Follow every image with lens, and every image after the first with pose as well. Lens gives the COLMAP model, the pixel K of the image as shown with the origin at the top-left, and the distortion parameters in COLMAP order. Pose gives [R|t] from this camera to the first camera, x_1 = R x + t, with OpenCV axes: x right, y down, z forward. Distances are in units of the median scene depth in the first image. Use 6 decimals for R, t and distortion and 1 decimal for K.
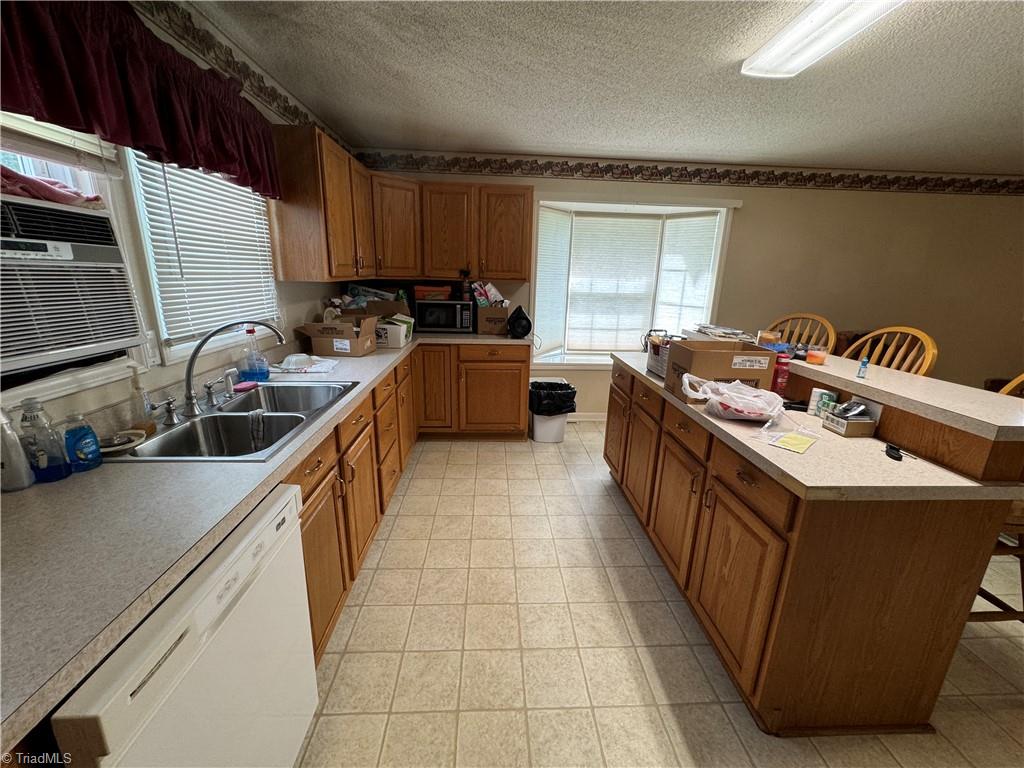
lens RADIAL K [[409.8, 0, 514.0], [0, 409.8, 383.4], [0, 0, 1]] dist [-0.001448, 0.000000]
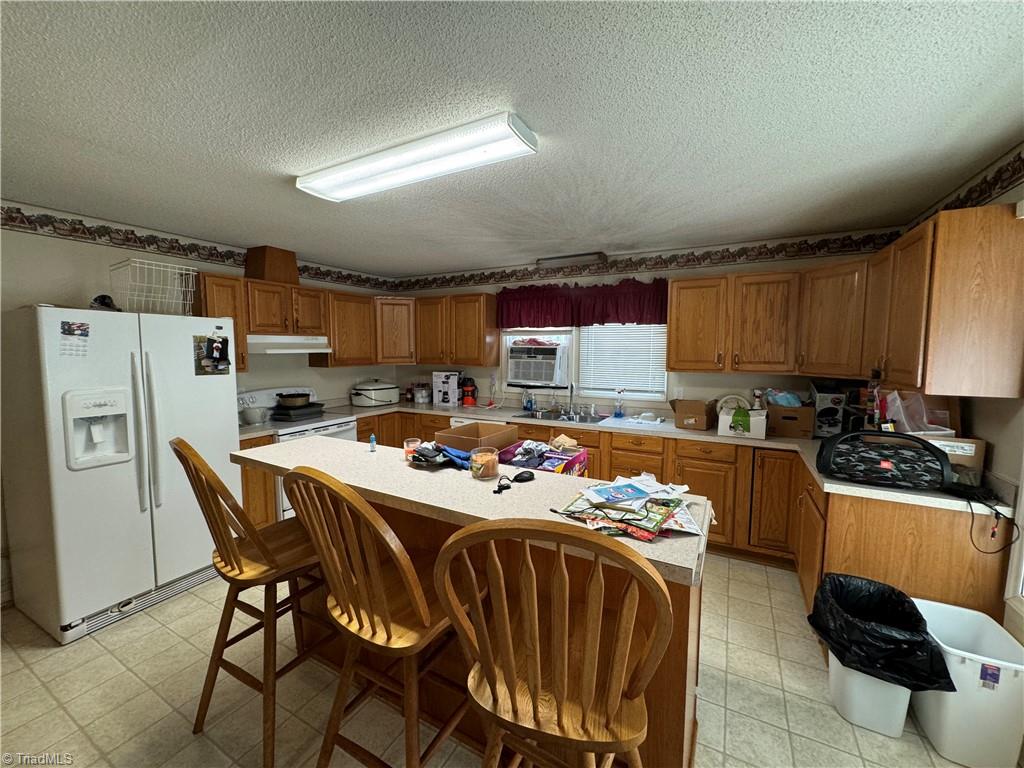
lens RADIAL K [[409.8, 0, 511.1], [0, 409.8, 382.2], [0, 0, 1]] dist [-0.001448, 0.000000]
pose [[-0.524901, 0.039447, -0.850249, 1.521668], [-0.239031, 0.951895, 0.191729, -0.490959], [0.816911, 0.303875, -0.490221, 1.728457]]
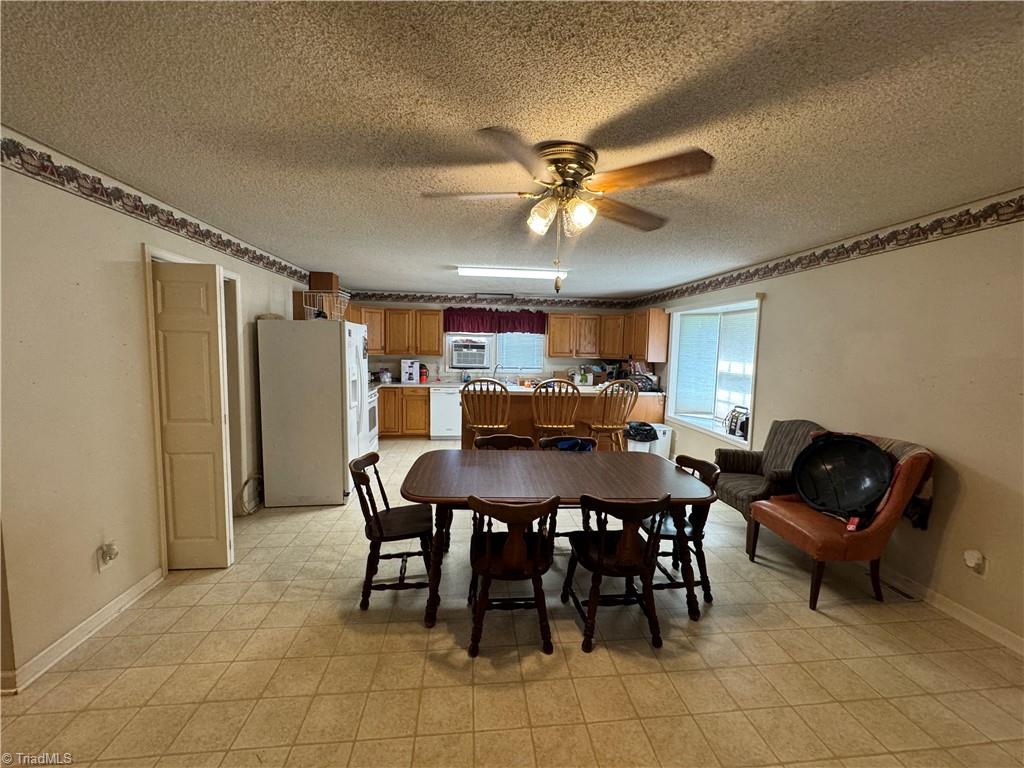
lens RADIAL K [[409.8, 0, 505.5], [0, 409.8, 386.5], [0, 0, 1]] dist [-0.001448, 0.000000]
pose [[0.041490, 0.072226, -0.996525, 3.535452], [-0.278186, 0.958780, 0.057908, -0.177077], [0.959631, 0.274817, 0.059872, 0.768939]]
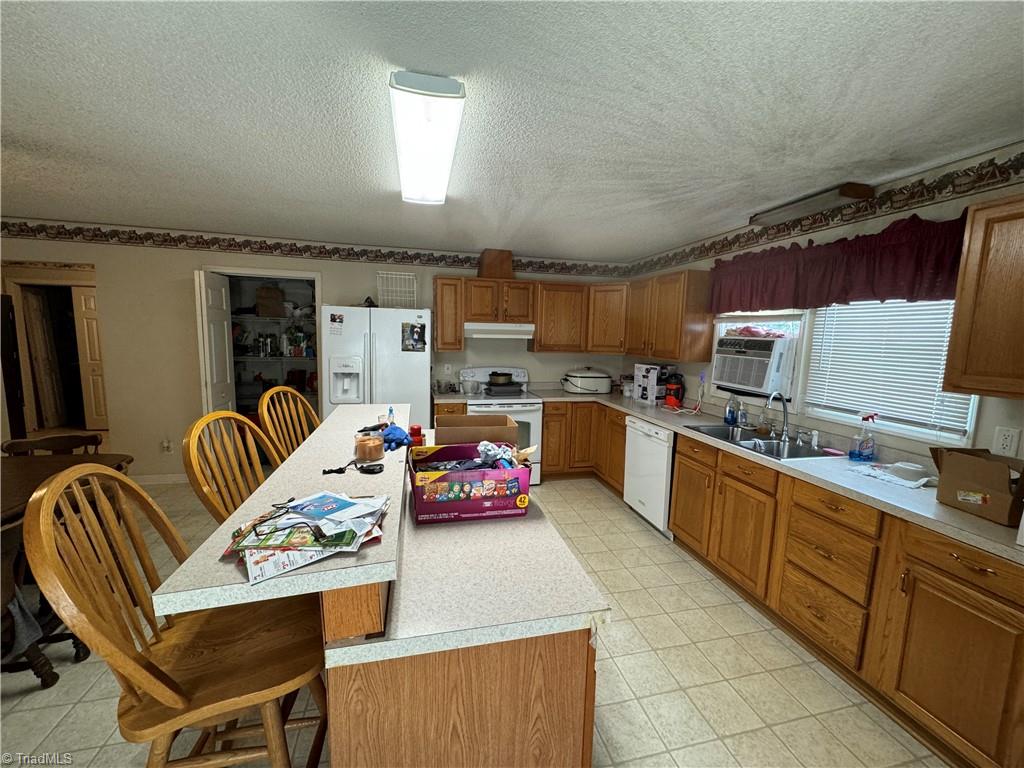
lens RADIAL K [[409.8, 0, 510.2], [0, 409.8, 379.6], [0, 0, 1]] dist [-0.001448, 0.000000]
pose [[-0.982520, -0.034856, -0.182862, 0.664391], [-0.099511, 0.928525, 0.357685, -0.622894], [0.157325, 0.369629, -0.915764, 2.109212]]
